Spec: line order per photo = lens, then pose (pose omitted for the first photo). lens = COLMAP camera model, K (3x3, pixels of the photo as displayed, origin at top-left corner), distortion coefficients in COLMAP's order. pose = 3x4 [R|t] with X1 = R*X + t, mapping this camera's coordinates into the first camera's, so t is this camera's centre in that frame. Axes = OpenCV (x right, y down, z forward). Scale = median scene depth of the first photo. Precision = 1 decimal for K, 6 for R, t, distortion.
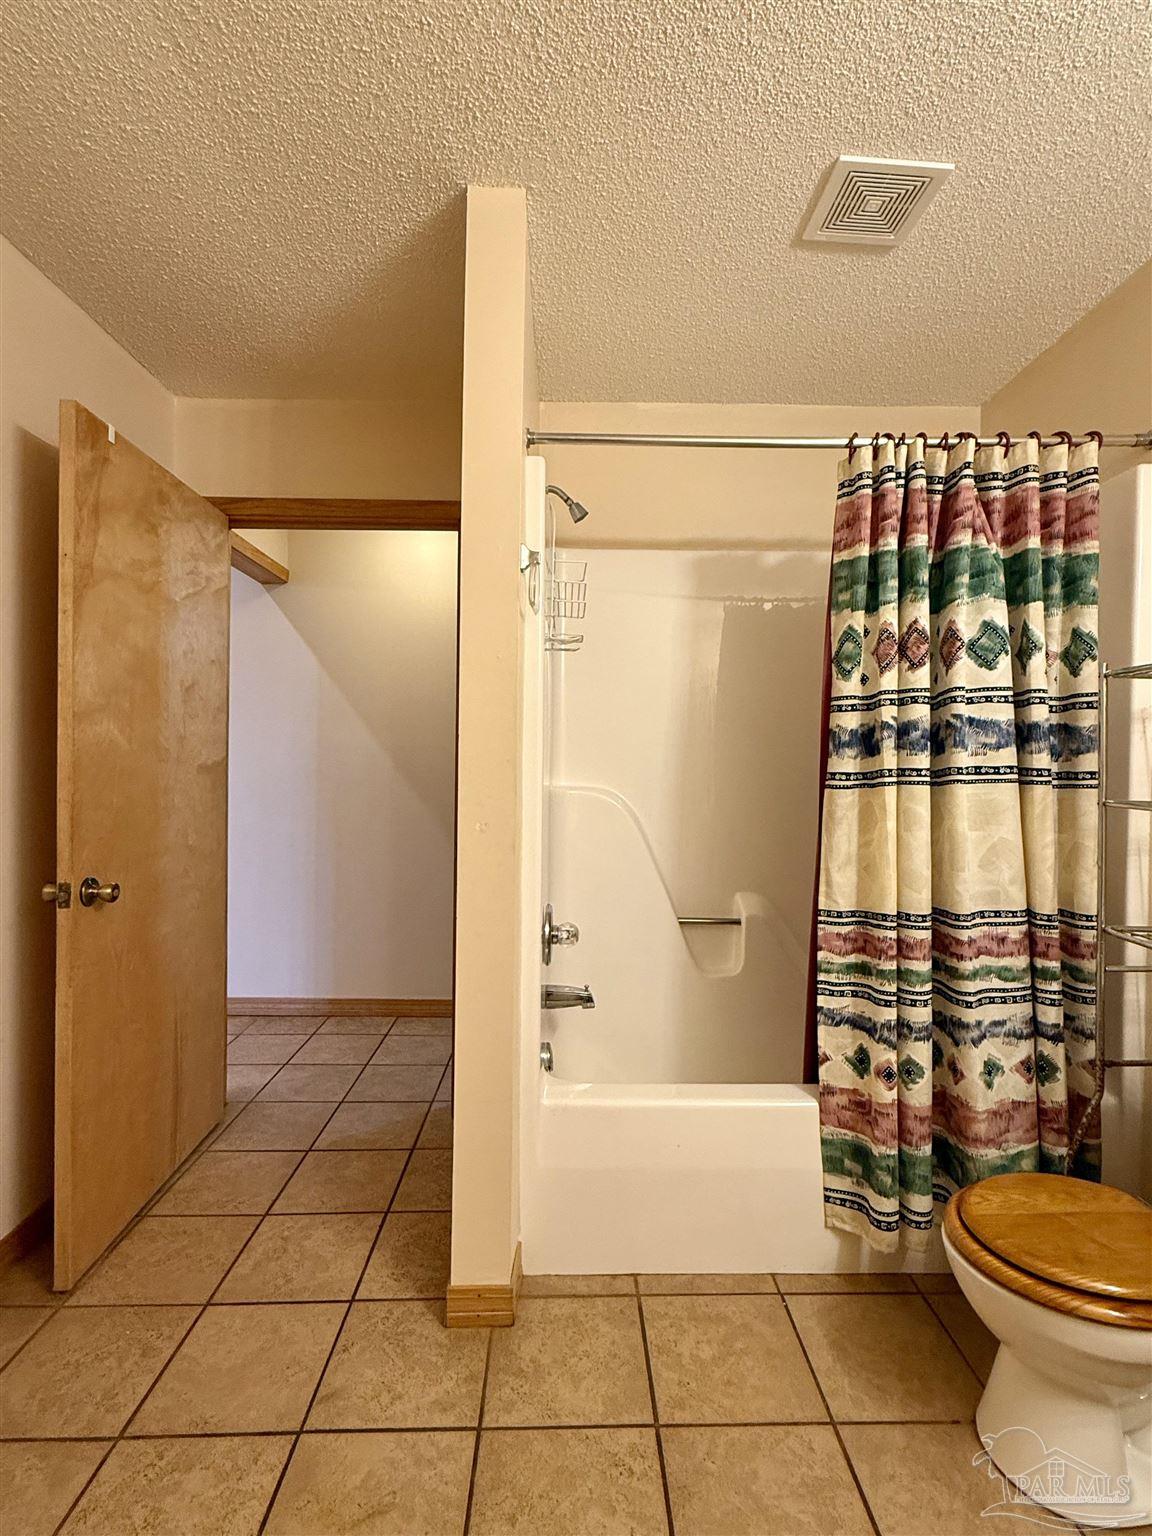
lens RADIAL K [[738.1, 0, 580.3], [0, 738.1, 764.6], [0, 0, 1]] dist [-0.000025, 0.000220]
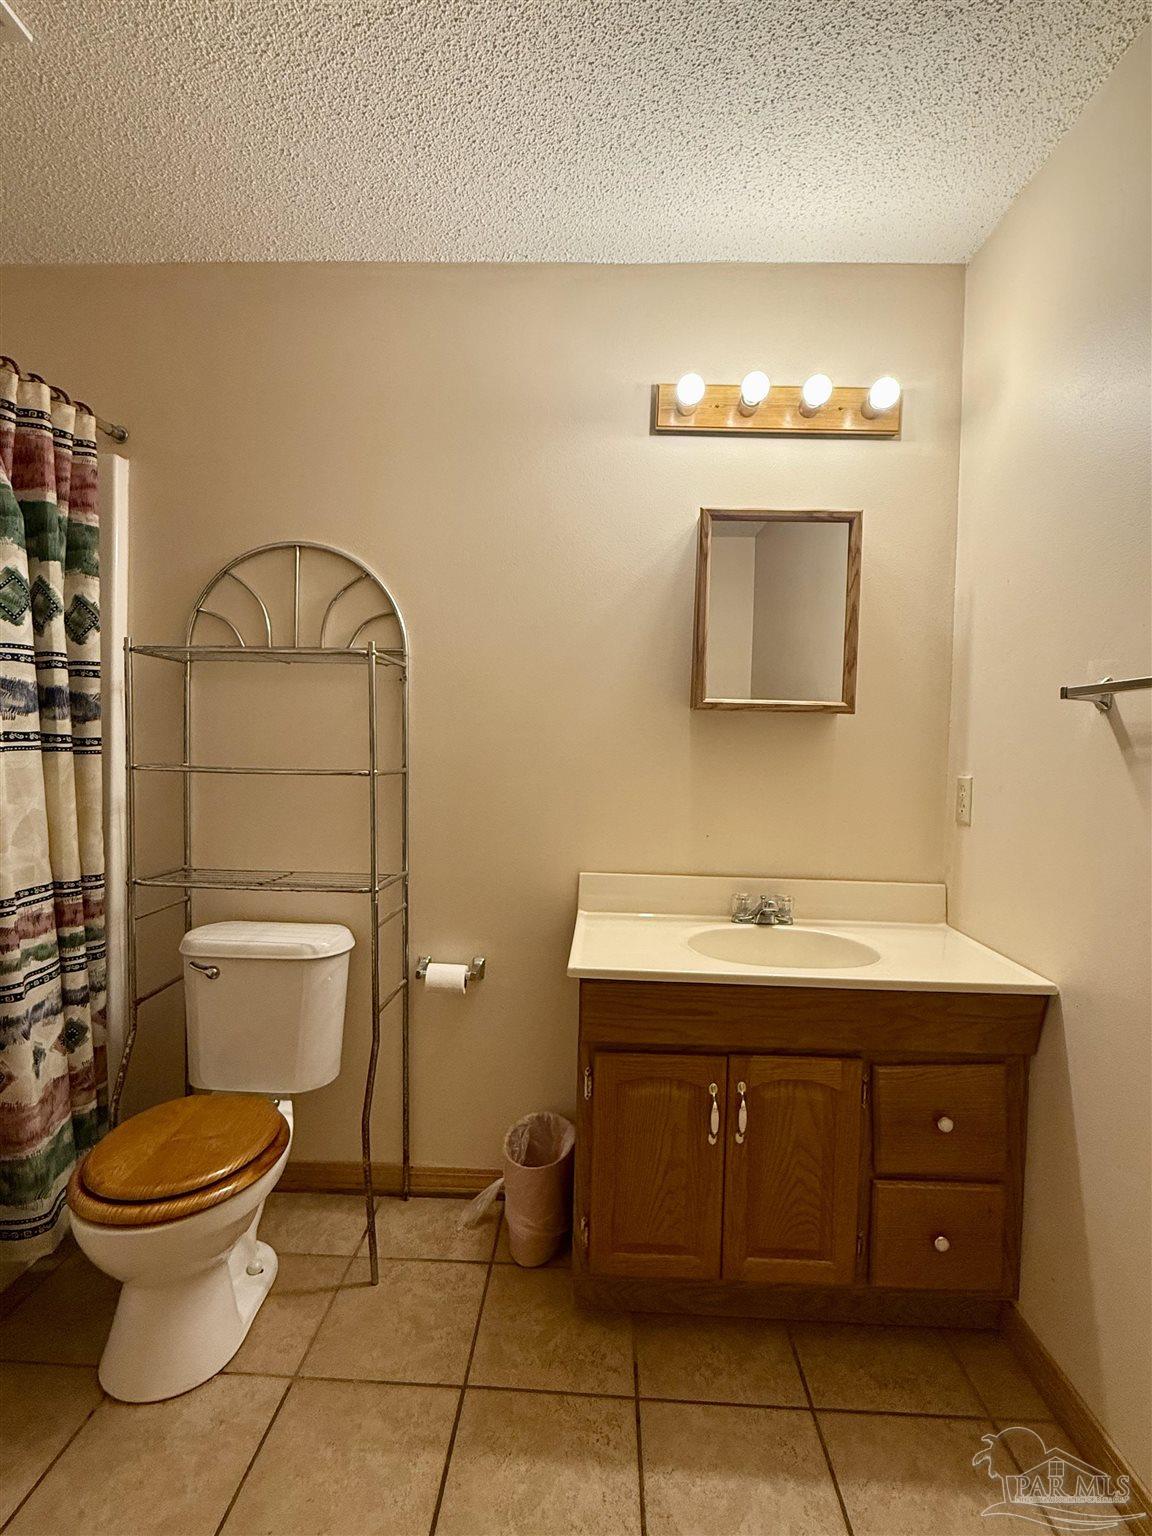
lens RADIAL K [[738.1, 0, 580.3], [0, 738.1, 764.6], [0, 0, 1]] dist [-0.000025, 0.000220]
pose [[0.052027, -0.034797, 0.998039, -0.316532], [-0.016600, 0.999225, 0.035704, -0.001436], [-0.998508, -0.018425, 0.051409, 0.265489]]
